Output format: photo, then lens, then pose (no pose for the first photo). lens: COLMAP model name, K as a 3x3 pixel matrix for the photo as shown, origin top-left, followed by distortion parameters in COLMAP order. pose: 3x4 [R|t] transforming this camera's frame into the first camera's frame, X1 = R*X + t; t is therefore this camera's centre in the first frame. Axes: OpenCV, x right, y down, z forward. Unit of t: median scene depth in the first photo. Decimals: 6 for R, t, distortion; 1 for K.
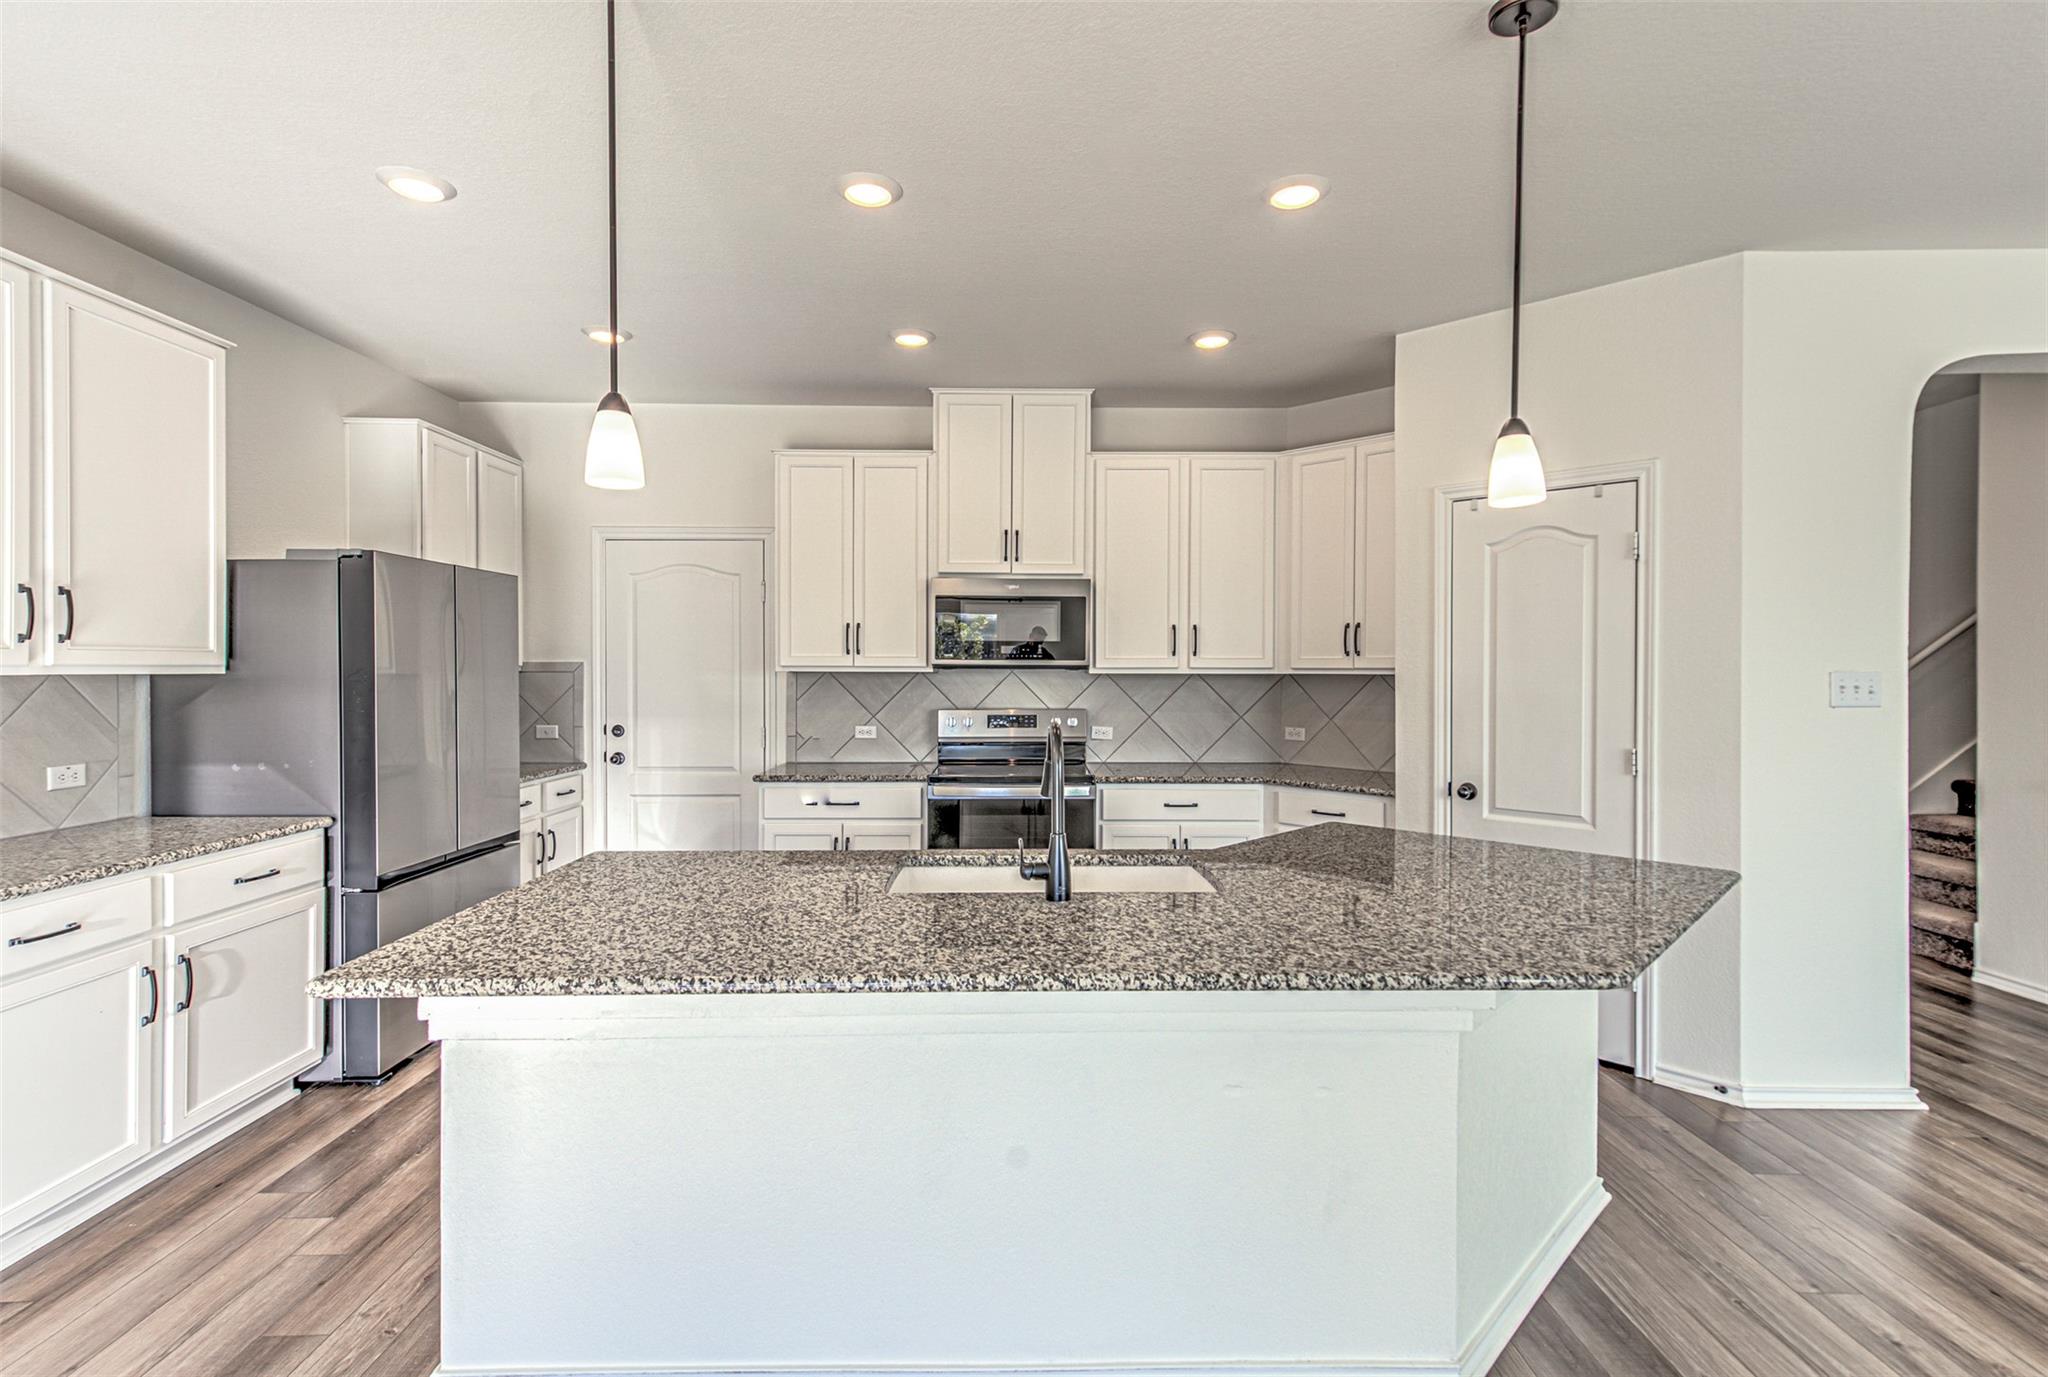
lens RADIAL K [[969.0, 0, 1030.3], [0, 969.0, 678.7], [0, 0, 1]] dist [0.015663, -0.000887]
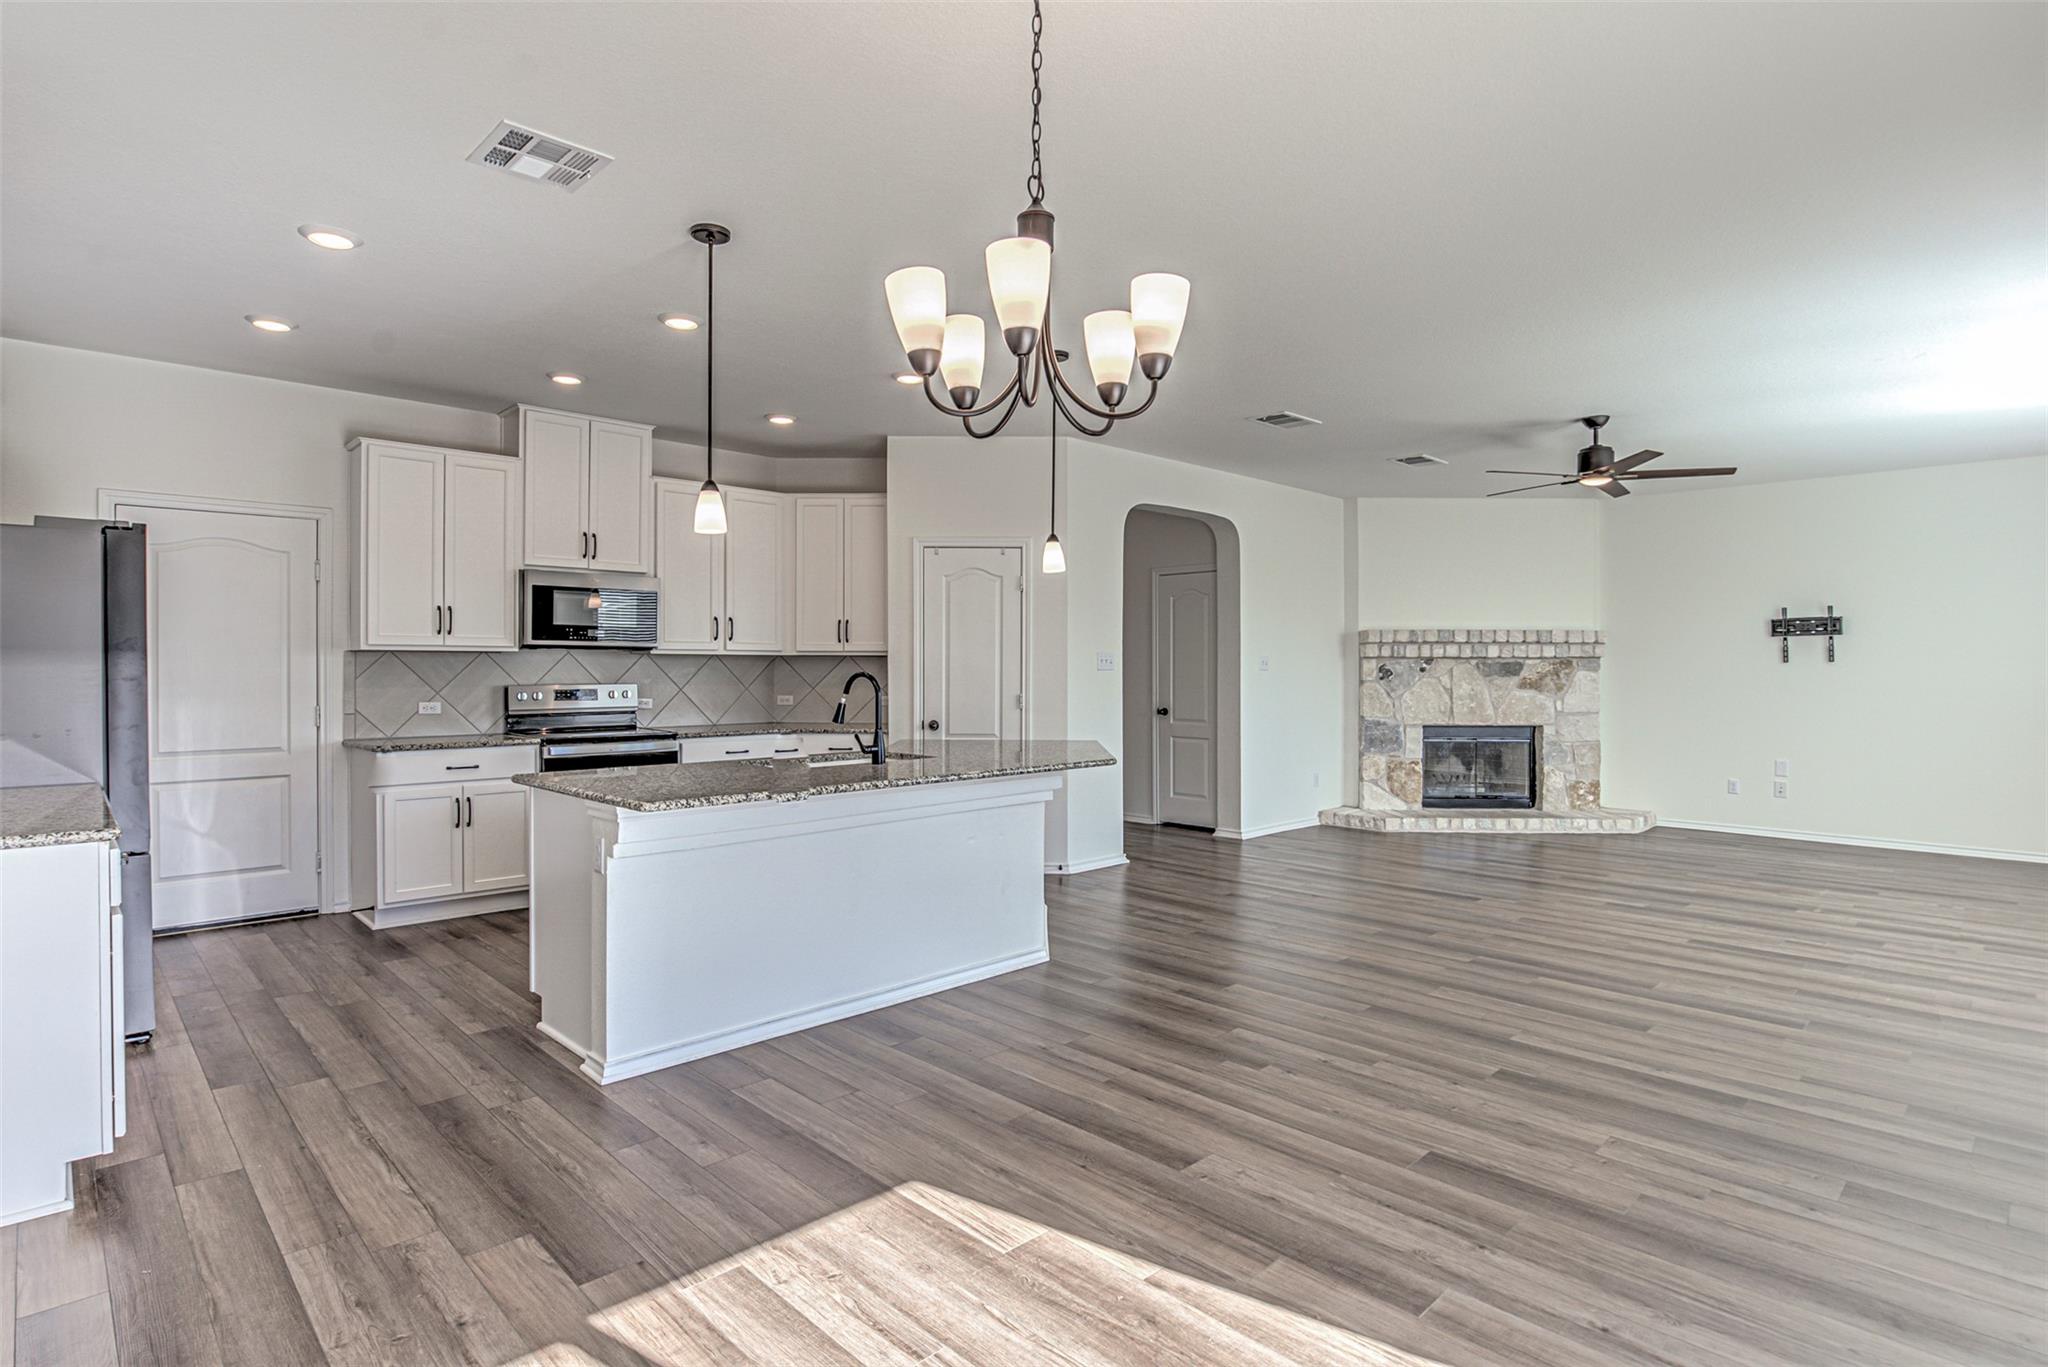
lens RADIAL K [[1024.8, 0, 1029.7], [0, 1024.8, 682.4], [0, 0, 1]] dist [-0.012713, -0.006172]
pose [[0.721725, -0.011670, 0.692082, -0.567199], [0.007866, 0.999932, 0.008657, 0.027000], [-0.692135, -0.000804, 0.721767, -0.323136]]
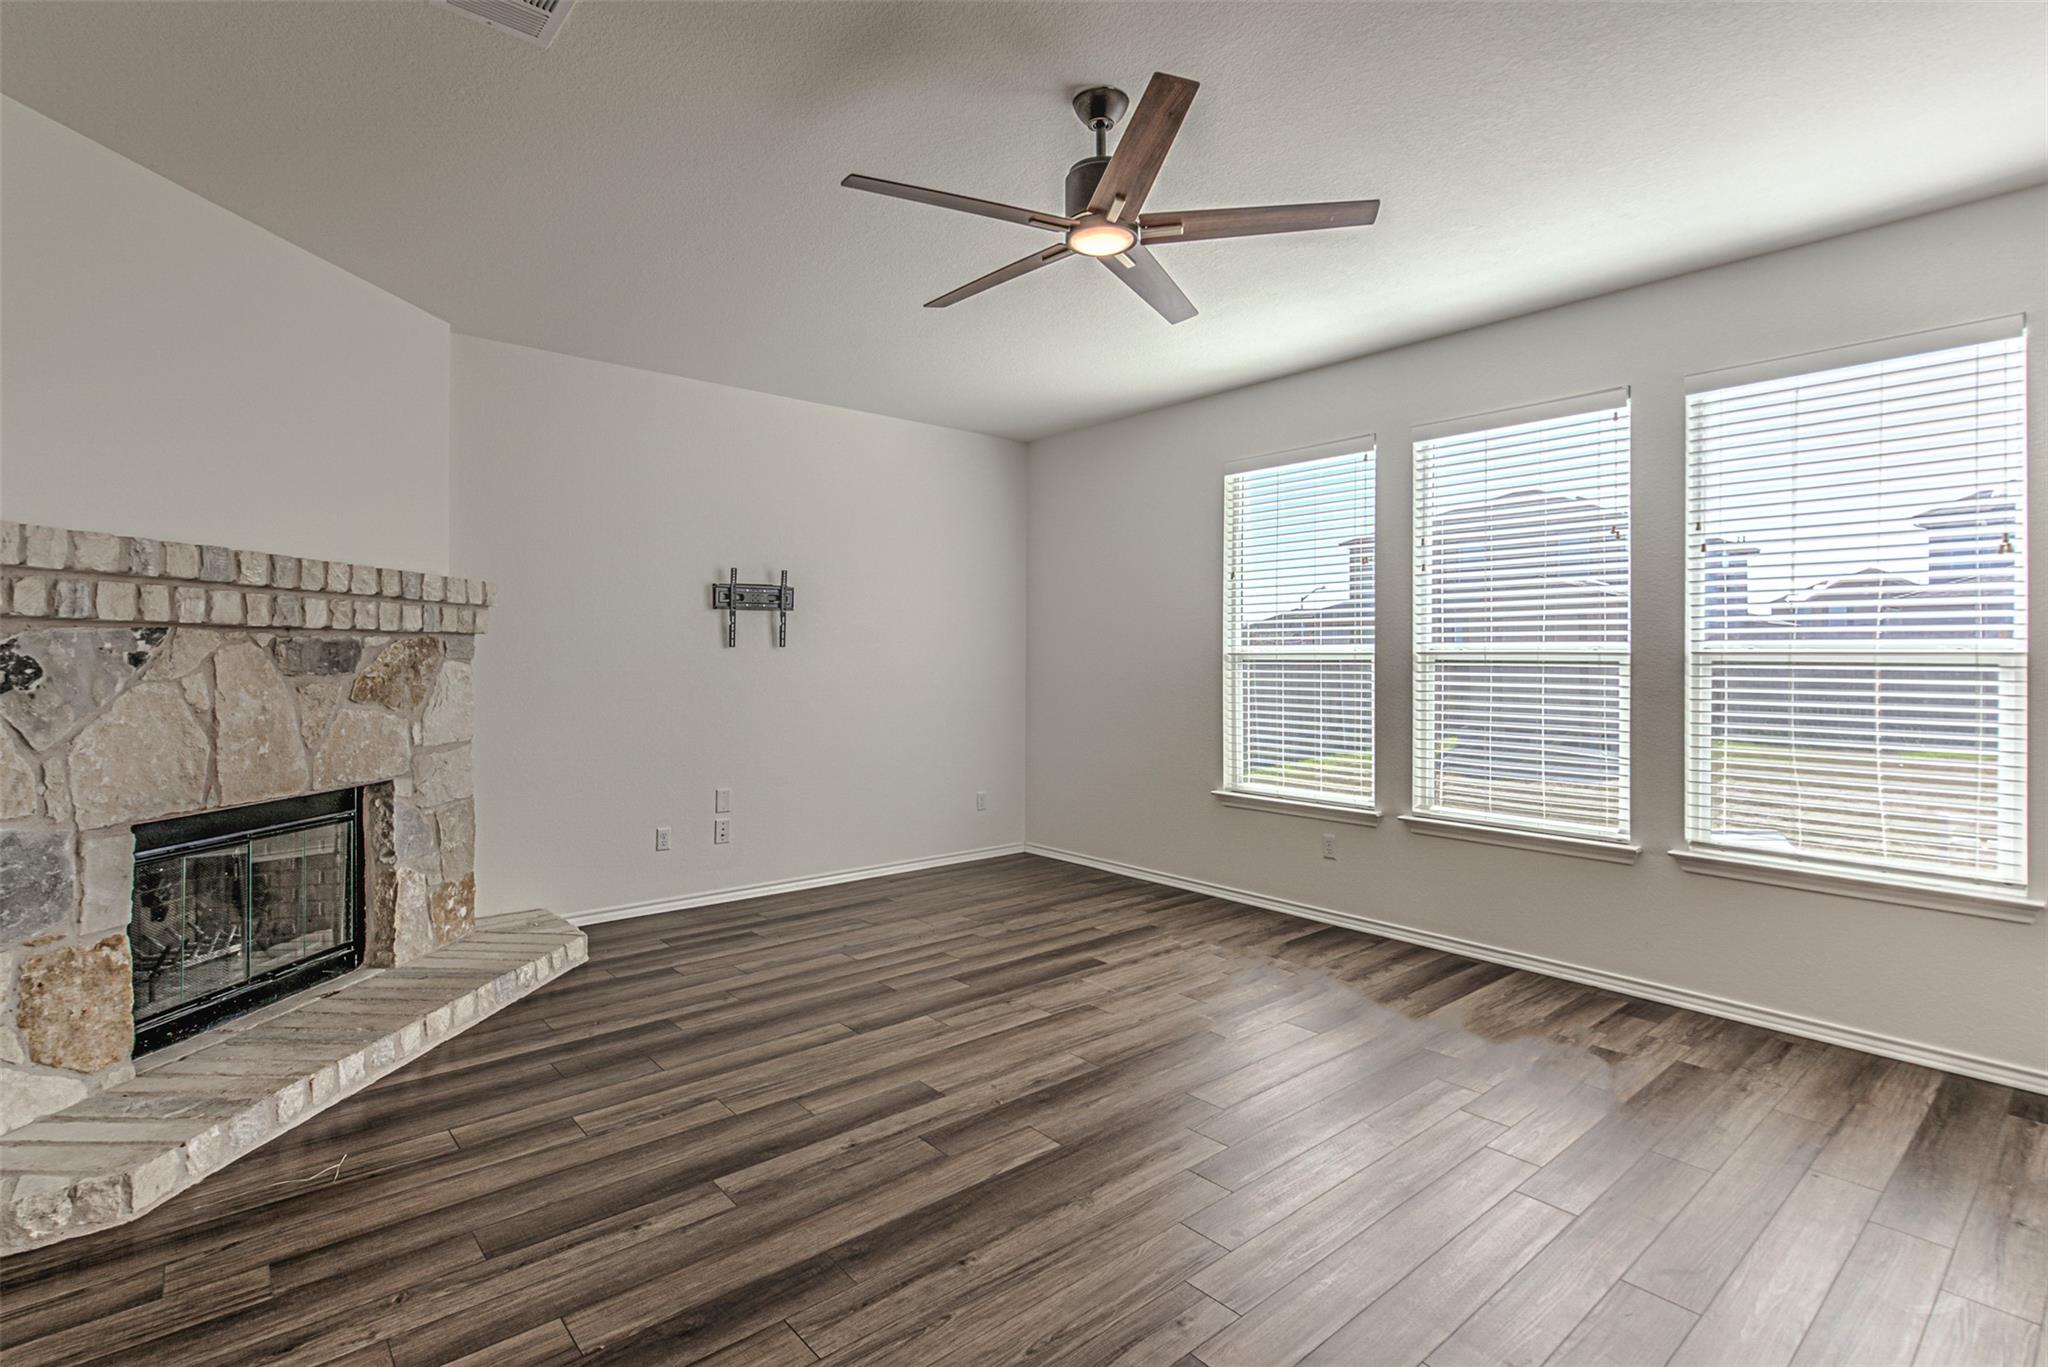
lens RADIAL K [[969.0, 0, 1004.3], [0, 969.0, 647.4], [0, 0, 1]] dist [0.015663, -0.000887]
pose [[-0.625321, 0.005125, 0.780351, 0.564198], [0.004181, 0.999986, -0.003217, 0.022172], [-0.780356, 0.001252, -0.625334, 0.588178]]
